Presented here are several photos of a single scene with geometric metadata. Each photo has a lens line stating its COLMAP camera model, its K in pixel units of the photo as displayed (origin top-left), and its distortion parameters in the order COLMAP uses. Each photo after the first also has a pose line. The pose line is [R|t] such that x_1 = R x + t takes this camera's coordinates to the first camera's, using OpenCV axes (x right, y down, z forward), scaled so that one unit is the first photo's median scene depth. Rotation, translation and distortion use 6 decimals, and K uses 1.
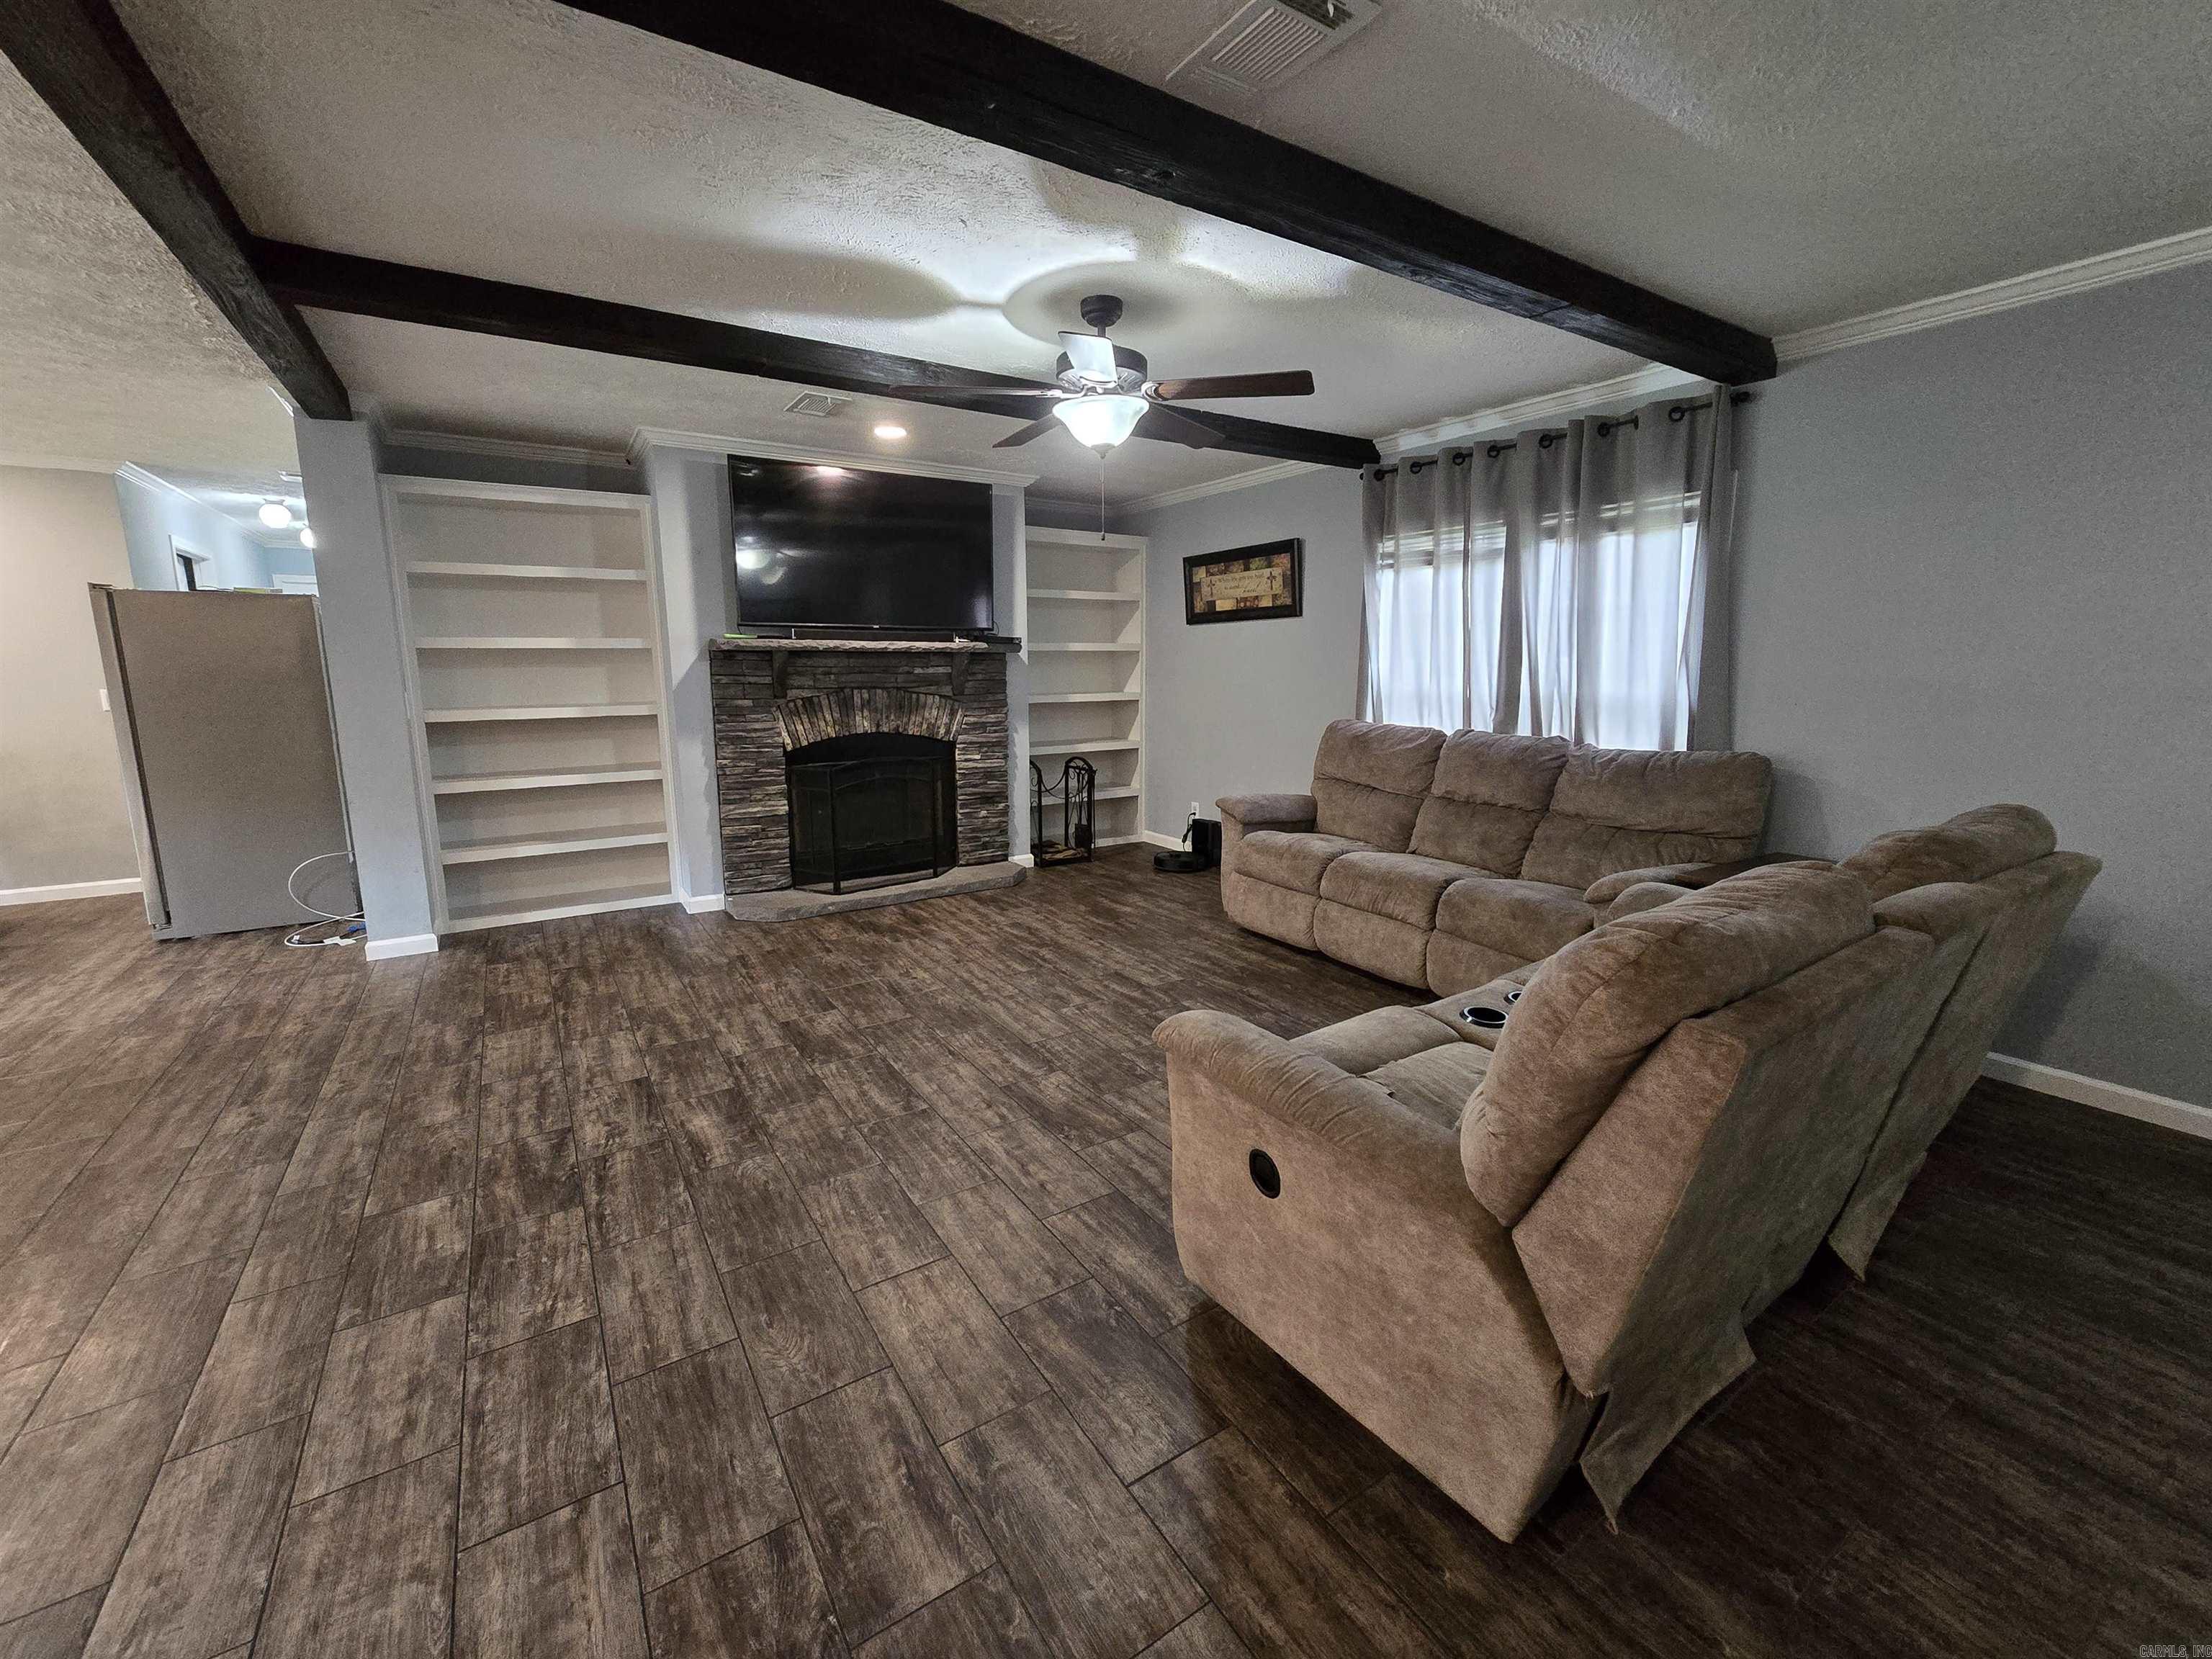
lens RADIAL K [[906.2, 0, 1096.4], [0, 906.2, 813.6], [0, 0, 1]] dist [-0.003470, 0.000630]
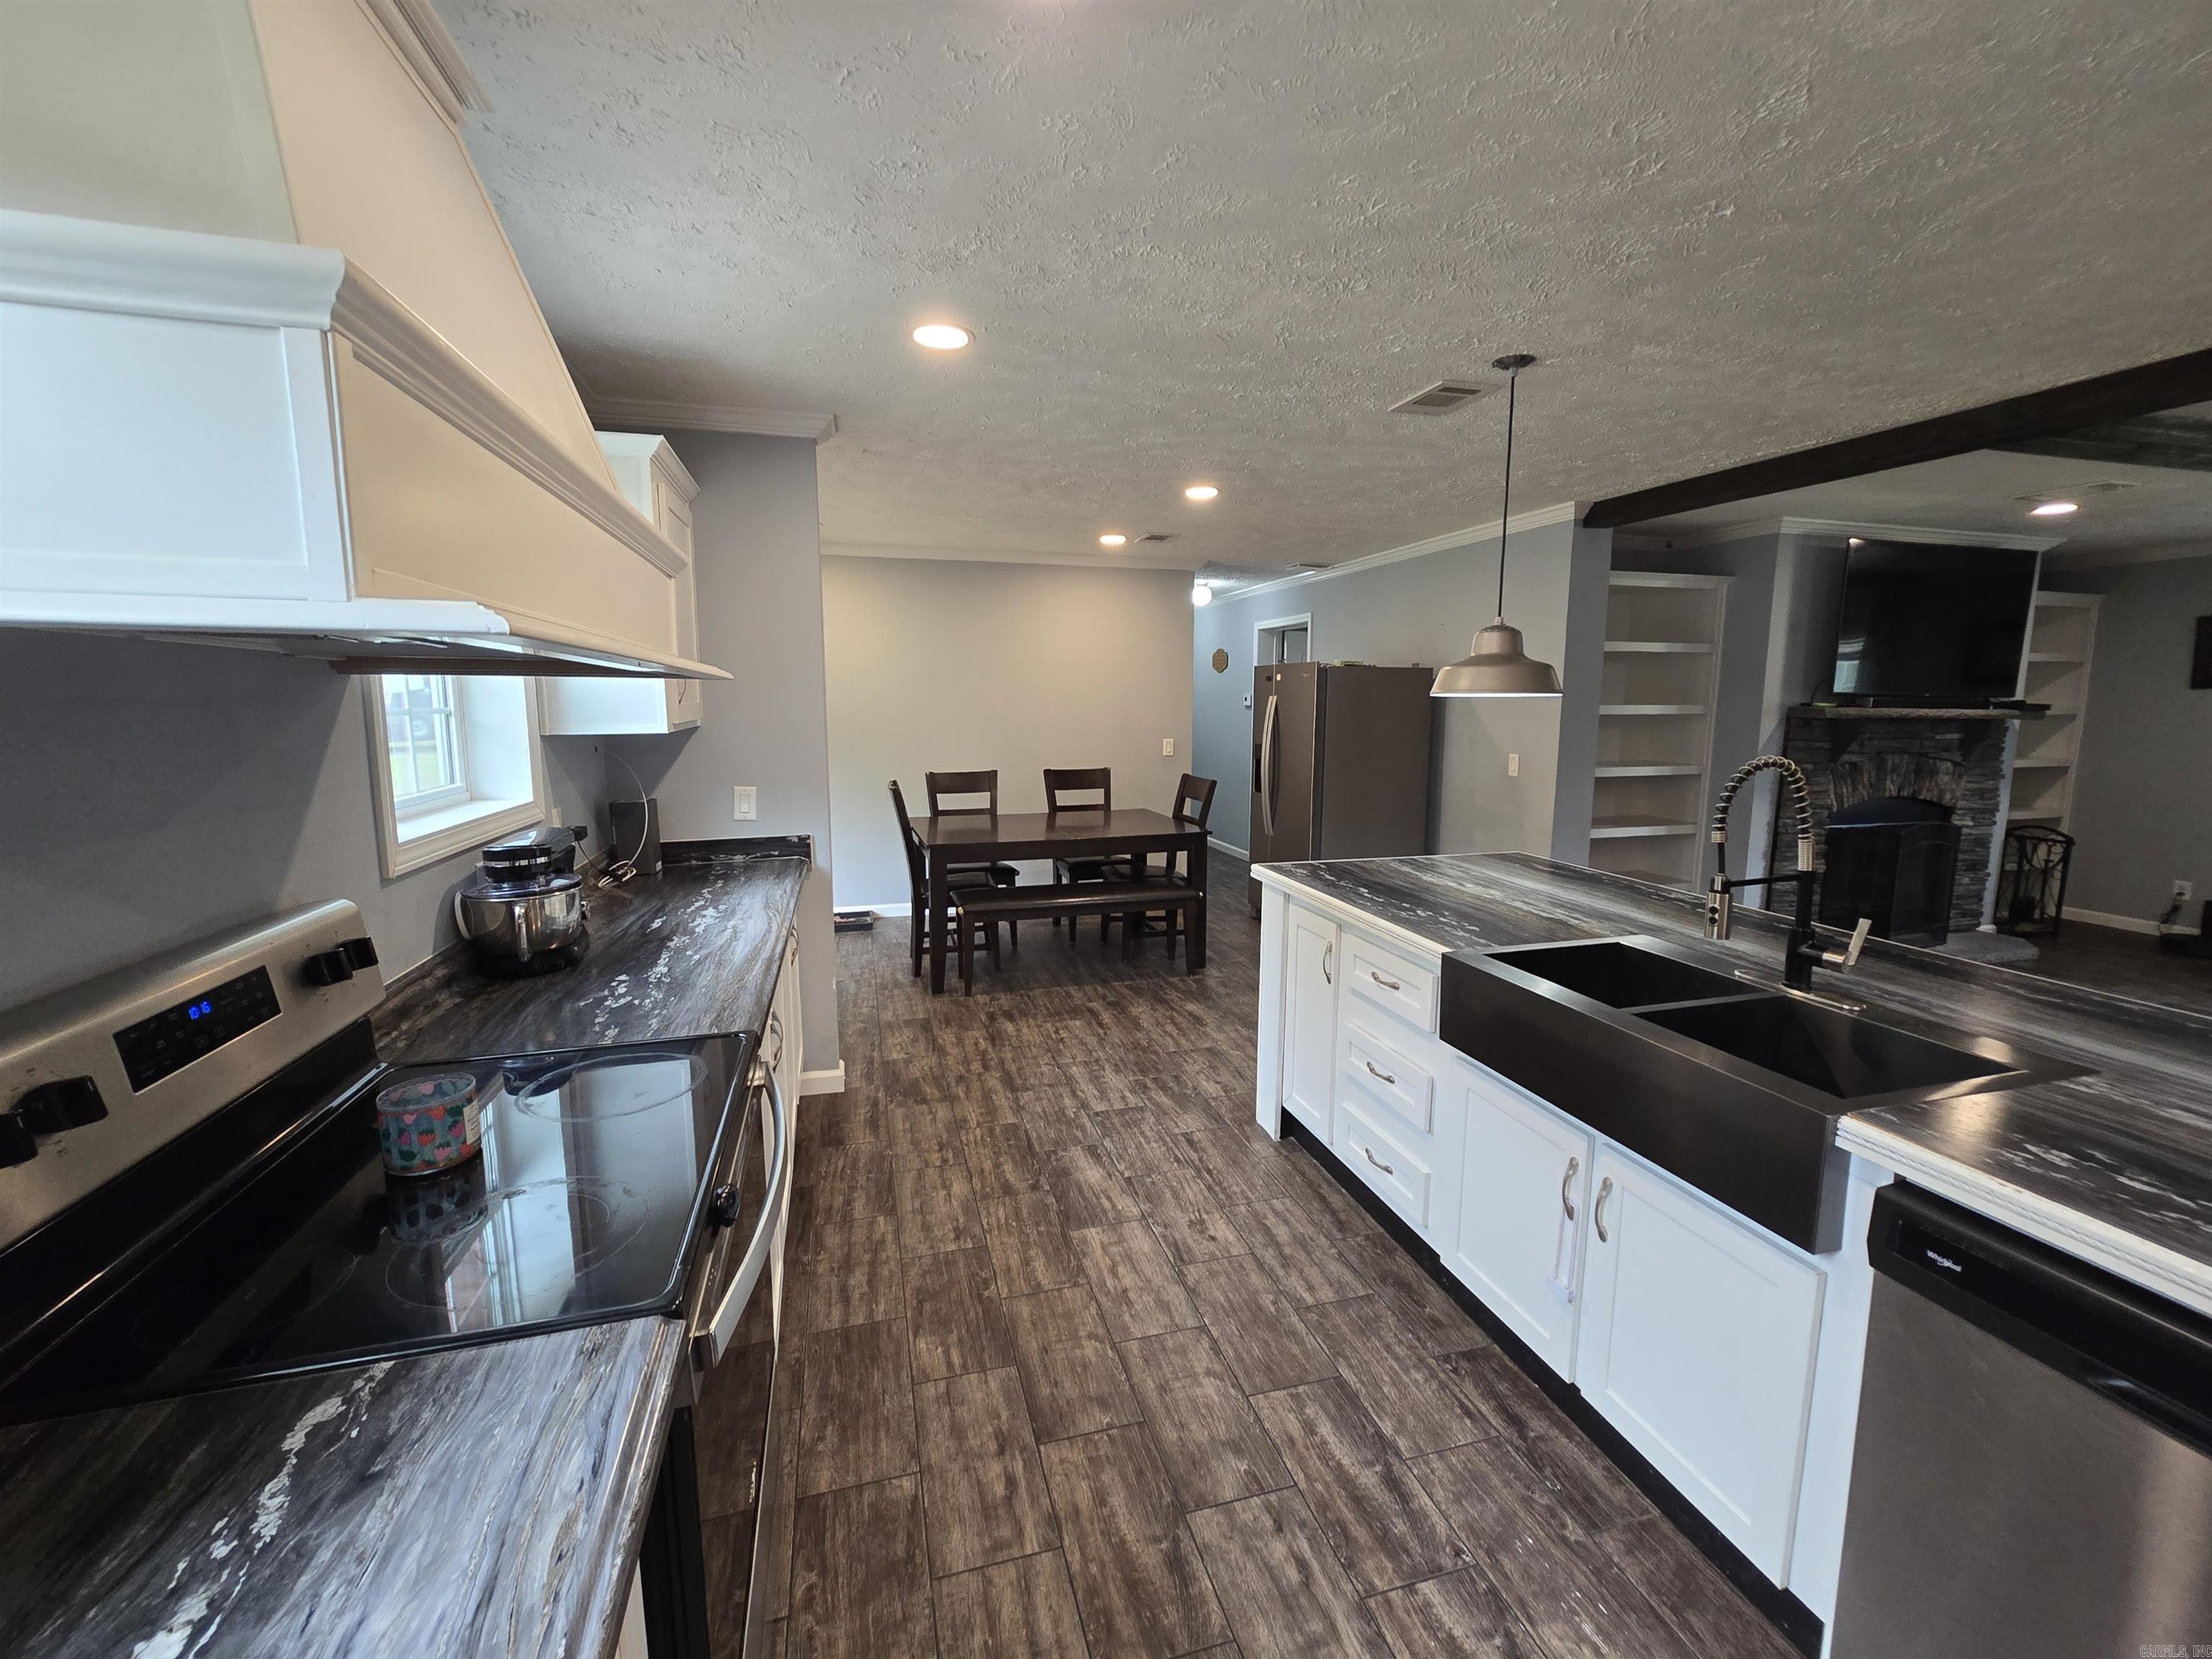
lens RADIAL K [[906.2, 0, 1104.4], [0, 906.2, 817.1], [0, 0, 1]] dist [-0.003470, 0.000630]
pose [[0.954224, 0.038589, -0.296594, -0.805704], [-0.053714, 0.997630, -0.043013, 0.026437], [0.294231, 0.056976, 0.954034, -0.241906]]
